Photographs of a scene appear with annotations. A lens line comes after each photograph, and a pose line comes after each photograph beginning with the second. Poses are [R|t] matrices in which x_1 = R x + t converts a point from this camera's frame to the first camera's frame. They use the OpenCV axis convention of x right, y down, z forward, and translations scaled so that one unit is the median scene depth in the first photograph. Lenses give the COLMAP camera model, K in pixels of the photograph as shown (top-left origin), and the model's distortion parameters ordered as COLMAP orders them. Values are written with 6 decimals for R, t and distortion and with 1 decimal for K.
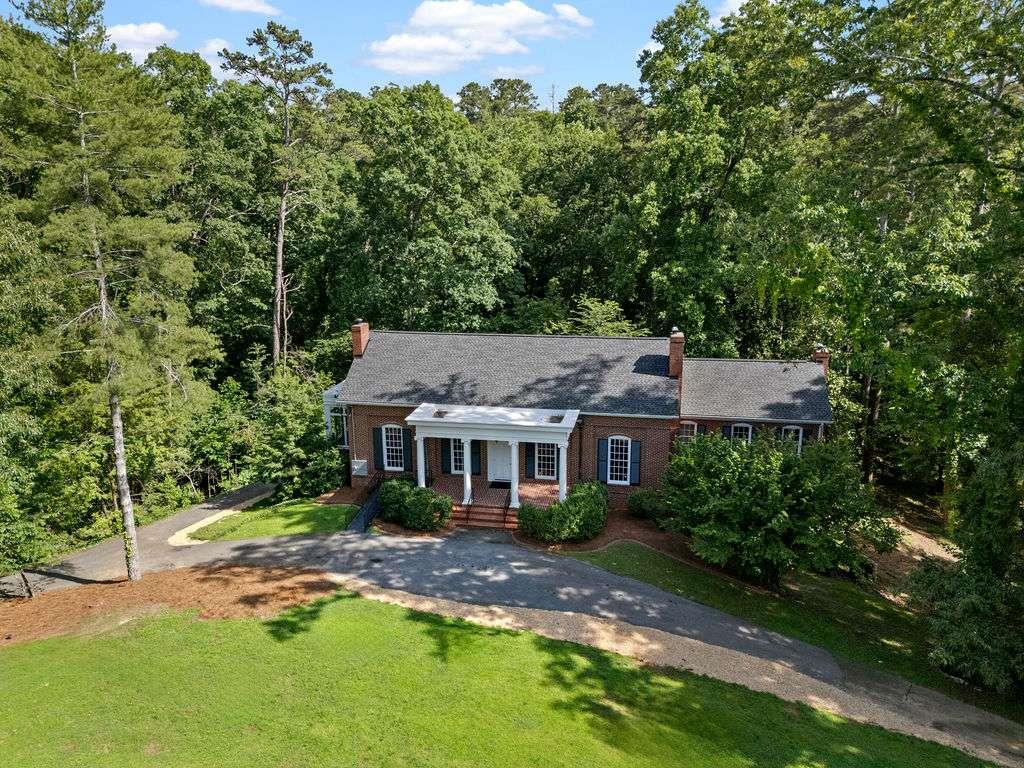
lens RADIAL K [[782.3, 0, 512.0], [0, 782.3, 384.0], [0, 0, 1]] dist [0.000784, 0.001524]
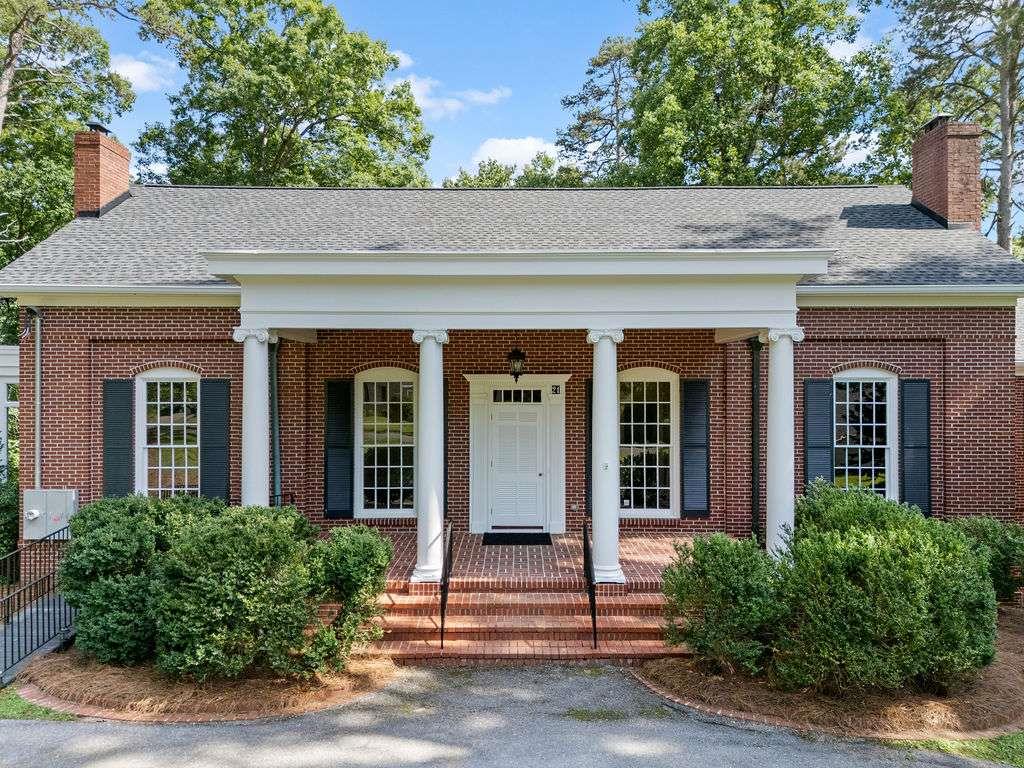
lens RADIAL K [[782.3, 0, 512.0], [0, 782.3, 384.0], [0, 0, 1]] dist [0.000784, 0.001524]
pose [[0.982913, 0.006523, 0.183957, -0.073821], [0.039413, 0.968736, -0.244943, 0.144357], [-0.179804, 0.248007, 0.951926, 0.674316]]
